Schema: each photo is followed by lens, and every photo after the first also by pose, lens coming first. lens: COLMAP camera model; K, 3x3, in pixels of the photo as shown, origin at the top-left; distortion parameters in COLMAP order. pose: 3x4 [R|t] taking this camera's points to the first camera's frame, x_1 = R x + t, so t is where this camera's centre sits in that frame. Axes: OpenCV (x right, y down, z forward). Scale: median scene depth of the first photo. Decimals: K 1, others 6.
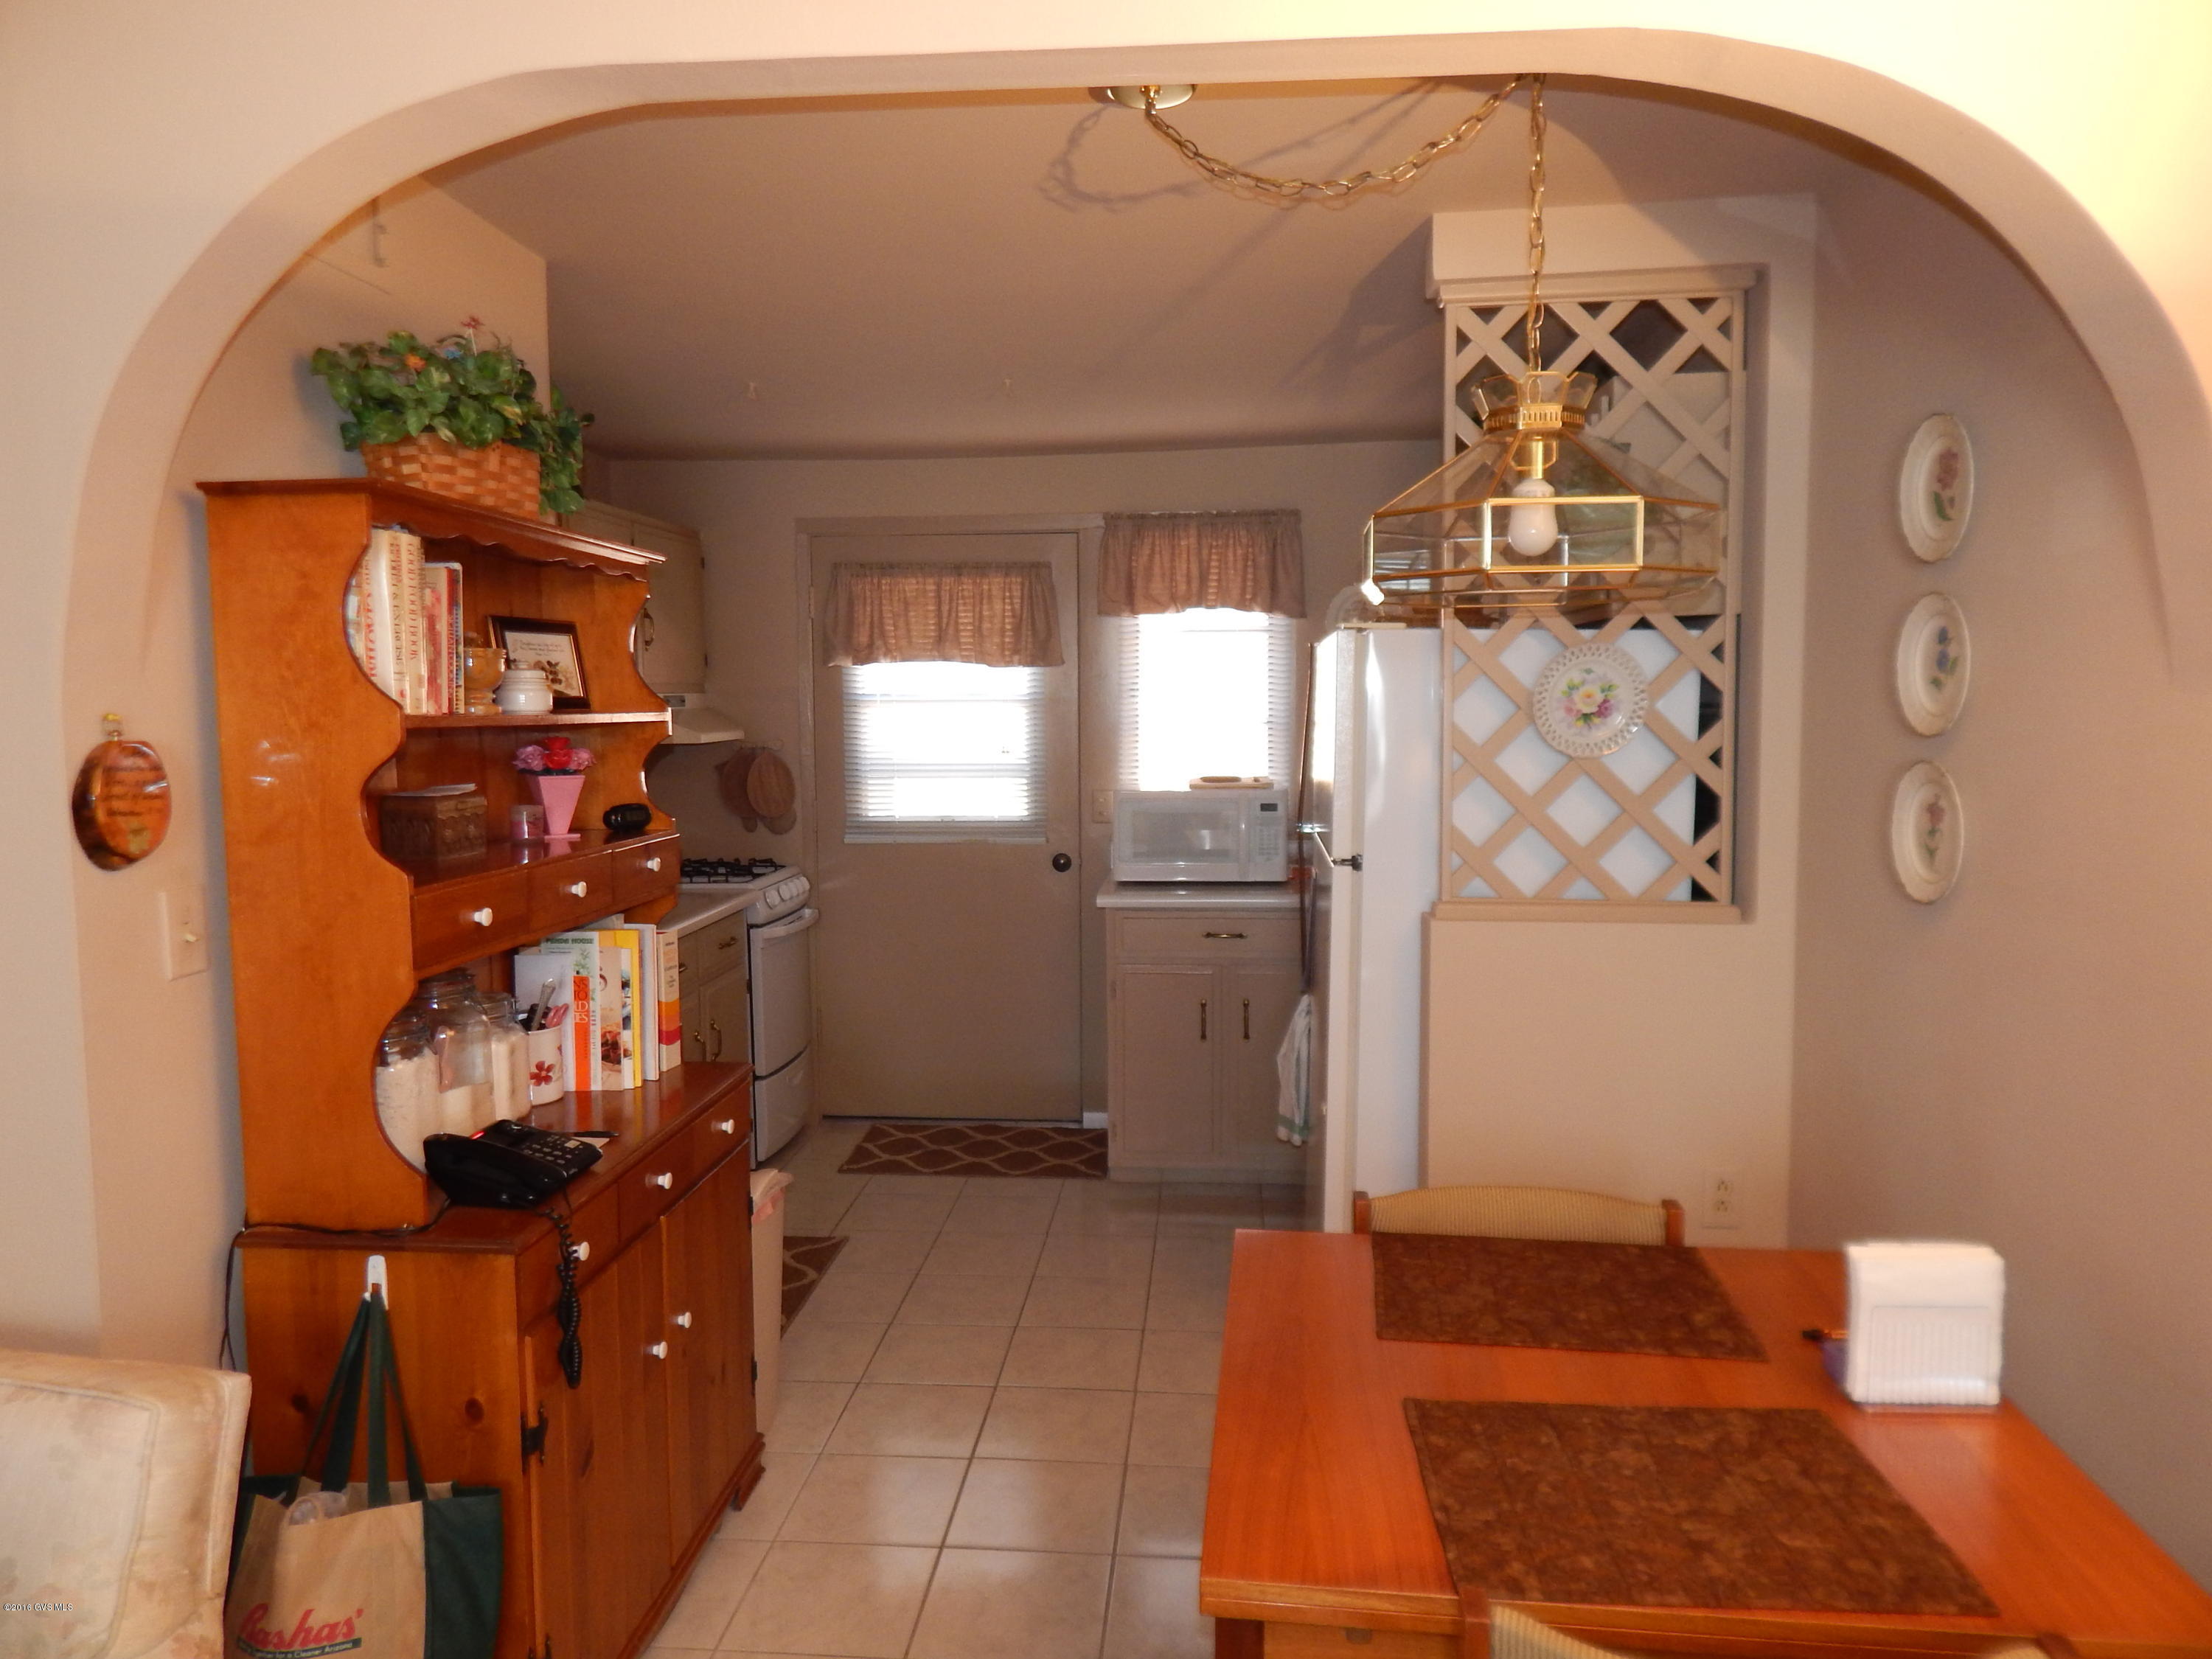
lens RADIAL K [[1468.7, 0, 1105.8], [0, 1468.7, 816.9], [0, 0, 1]] dist [0.001689, 0.001867]
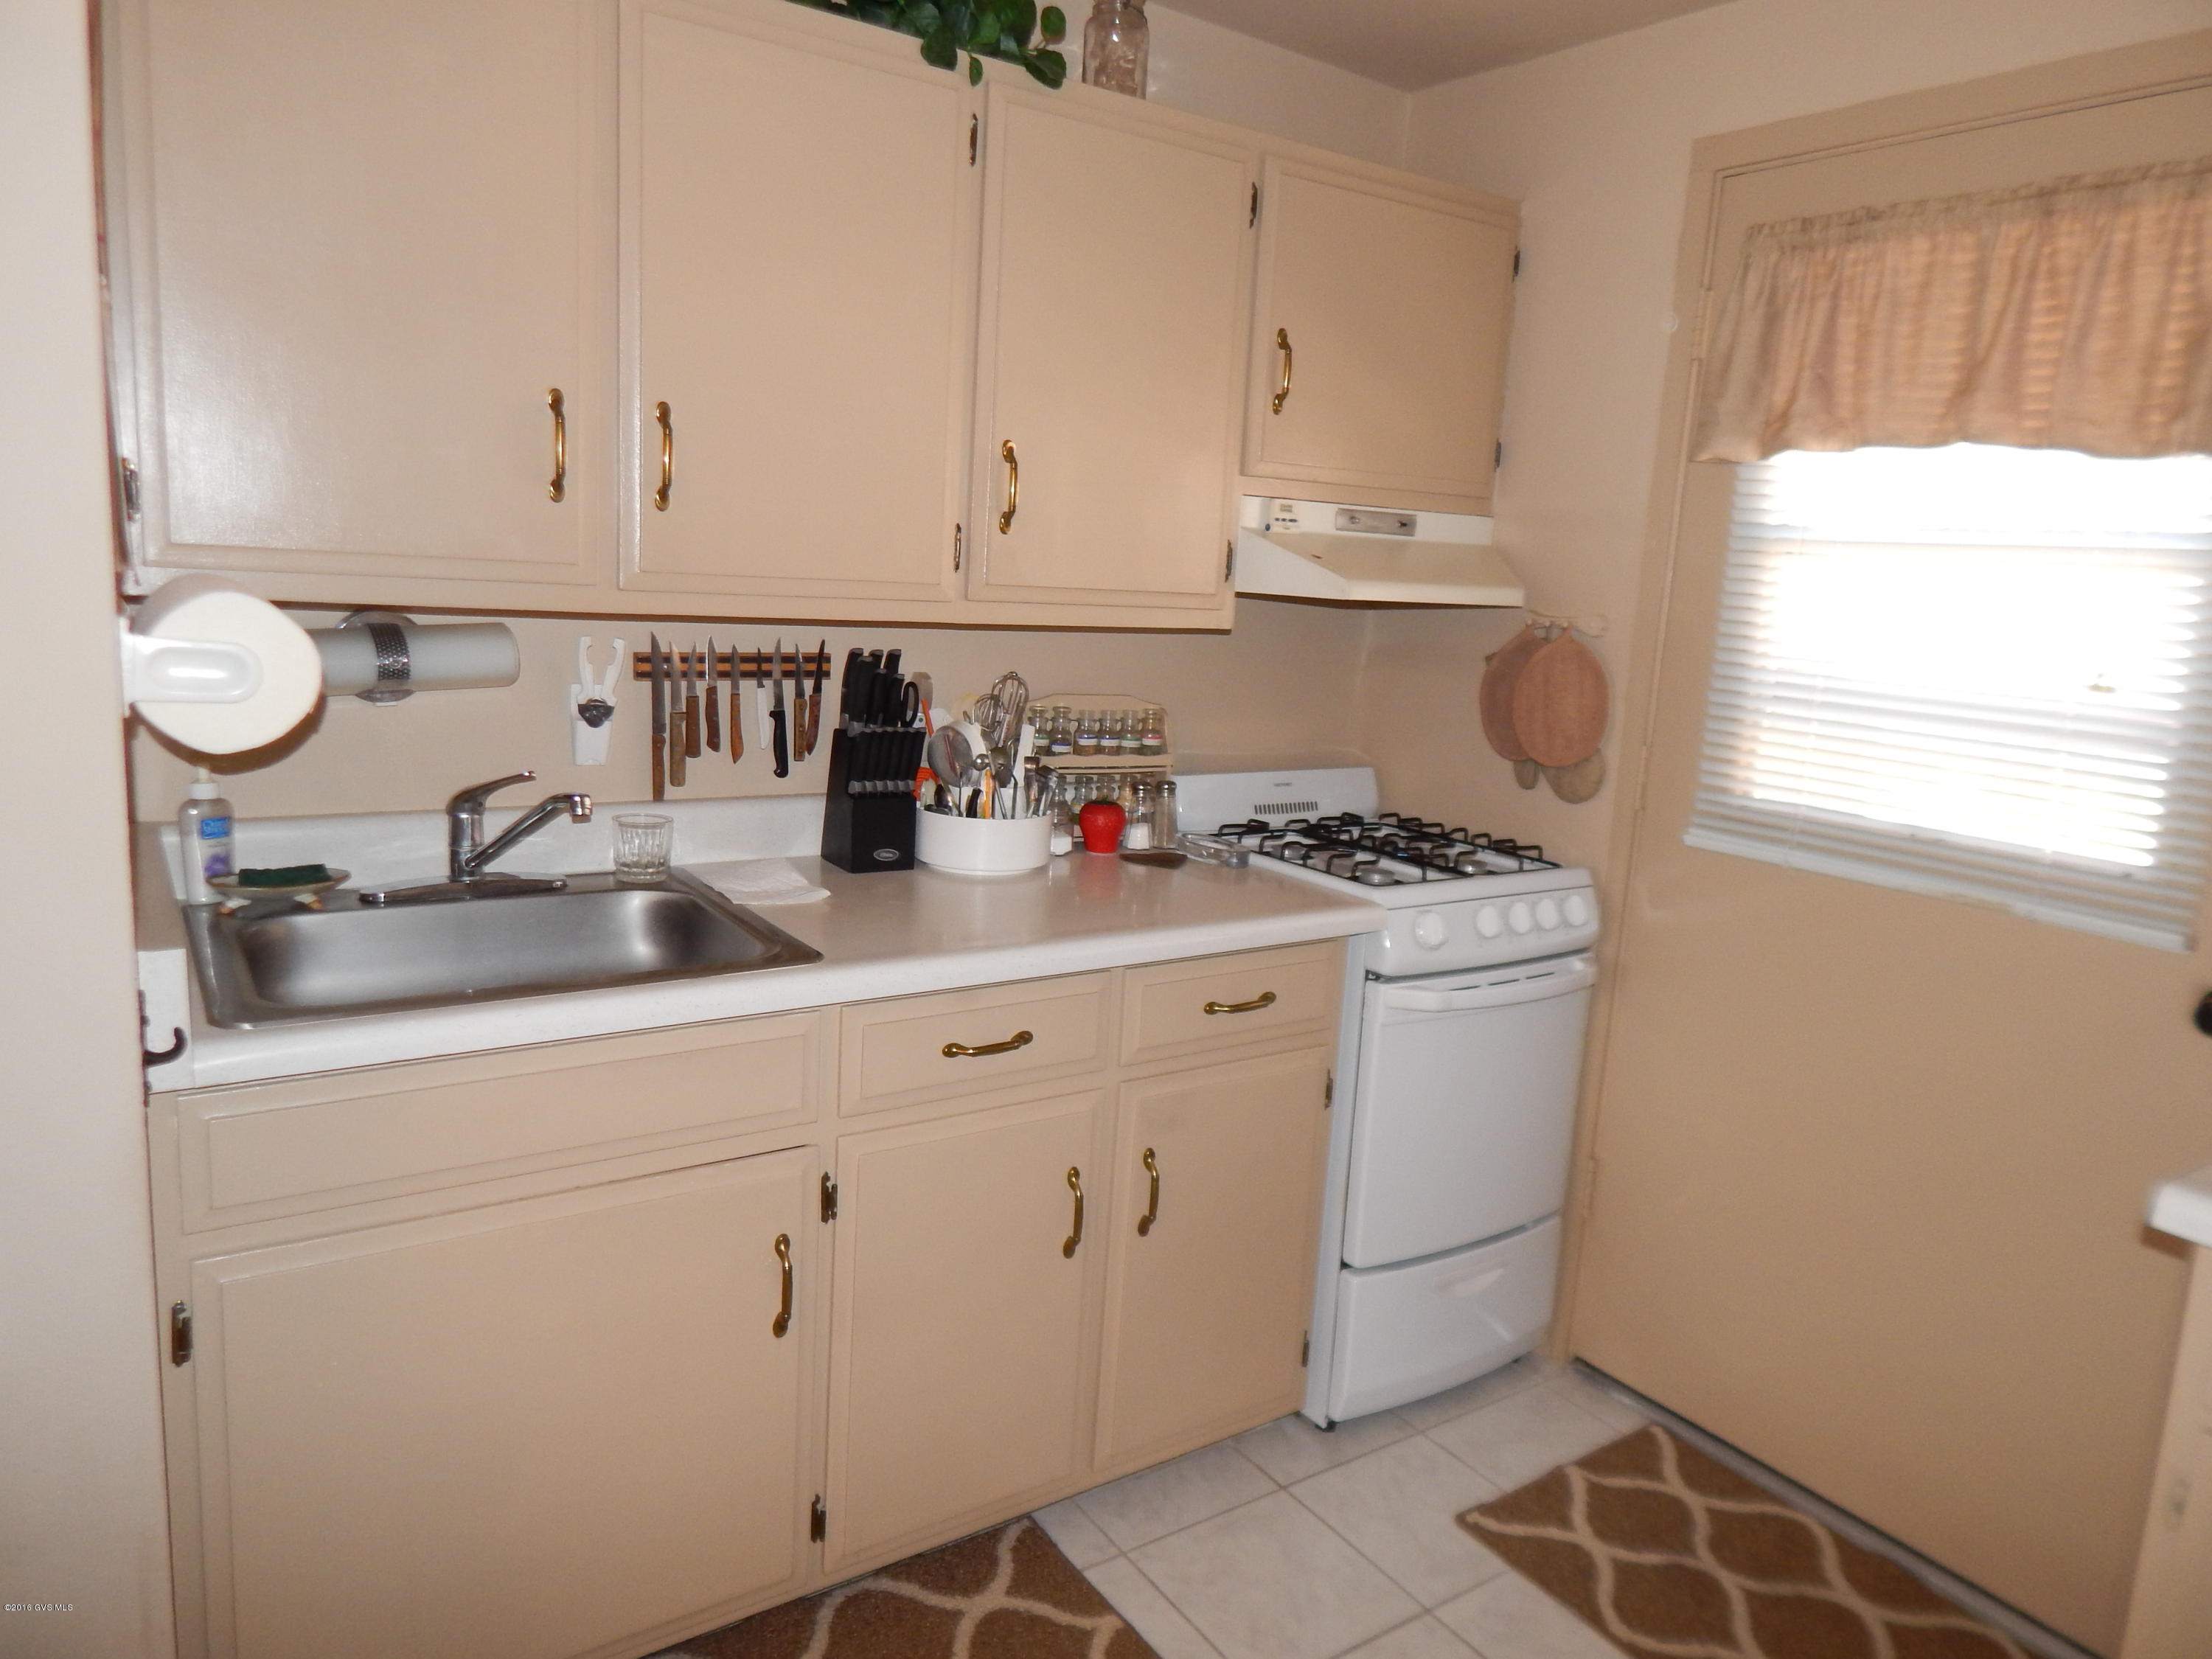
lens RADIAL K [[1468.7, 0, 1105.8], [0, 1468.7, 816.9], [0, 0, 1]] dist [0.001689, 0.001867]
pose [[0.620367, 0.175425, -0.764442, 0.068089], [-0.123938, 0.984346, 0.125309, -0.027560], [0.774457, 0.017006, 0.632397, 0.567779]]
